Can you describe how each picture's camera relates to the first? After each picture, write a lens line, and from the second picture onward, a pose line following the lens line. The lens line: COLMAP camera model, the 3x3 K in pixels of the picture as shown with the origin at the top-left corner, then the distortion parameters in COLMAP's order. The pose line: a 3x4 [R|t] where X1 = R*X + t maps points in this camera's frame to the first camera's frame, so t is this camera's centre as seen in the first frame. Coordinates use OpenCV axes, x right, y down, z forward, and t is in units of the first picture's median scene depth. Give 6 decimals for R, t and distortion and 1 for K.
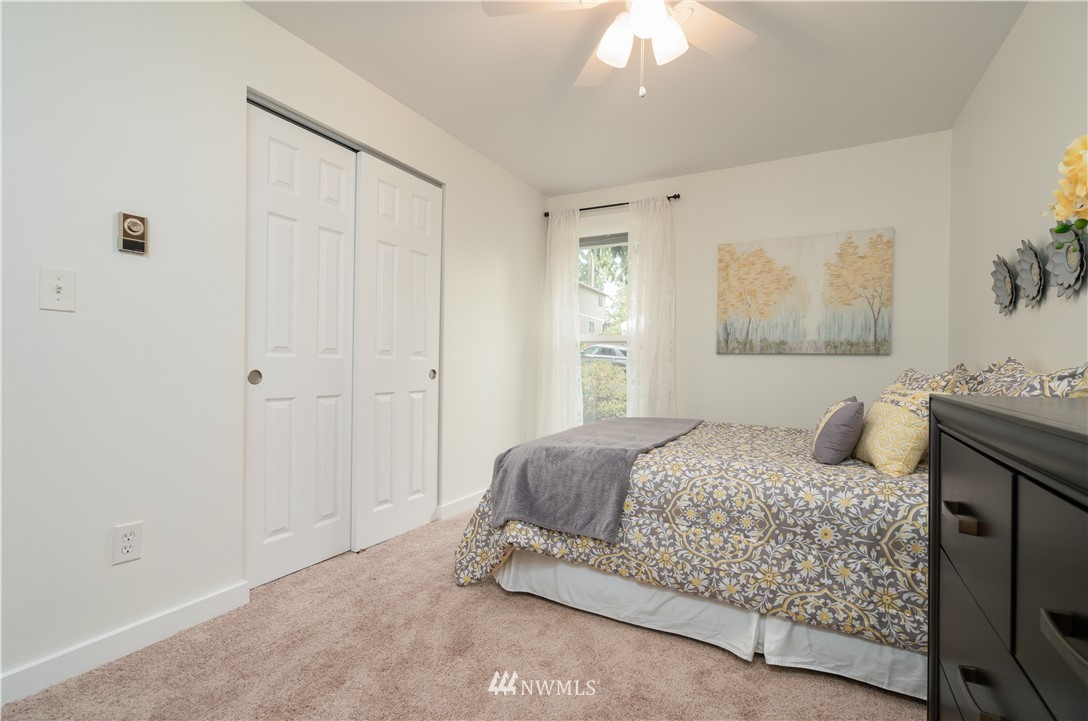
lens RADIAL K [[510.7, 0, 544.0], [0, 510.7, 360.5], [0, 0, 1]] dist [-0.003967, 0.001336]
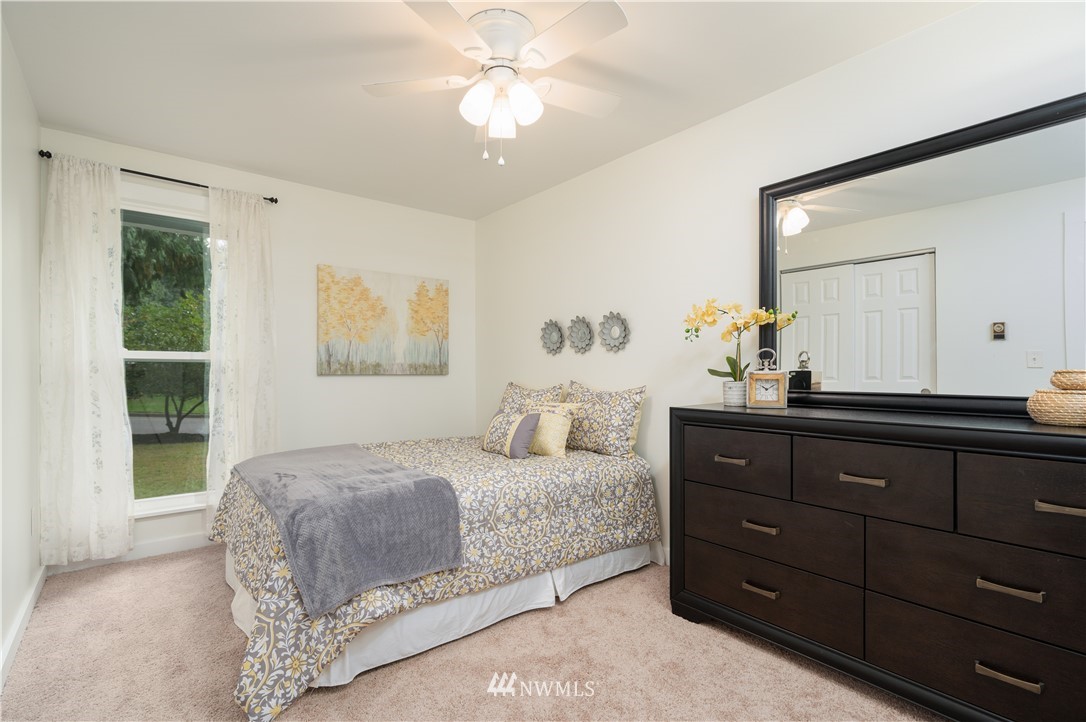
lens RADIAL K [[509.8, 0, 543.0], [0, 509.8, 361.0], [0, 0, 1]] dist [-0.003967, 0.001336]
pose [[0.354408, 0.003849, 0.935083, -0.812957], [-0.000697, 0.999992, -0.003852, -0.069804], [-0.935091, 0.000714, 0.354408, 0.469123]]
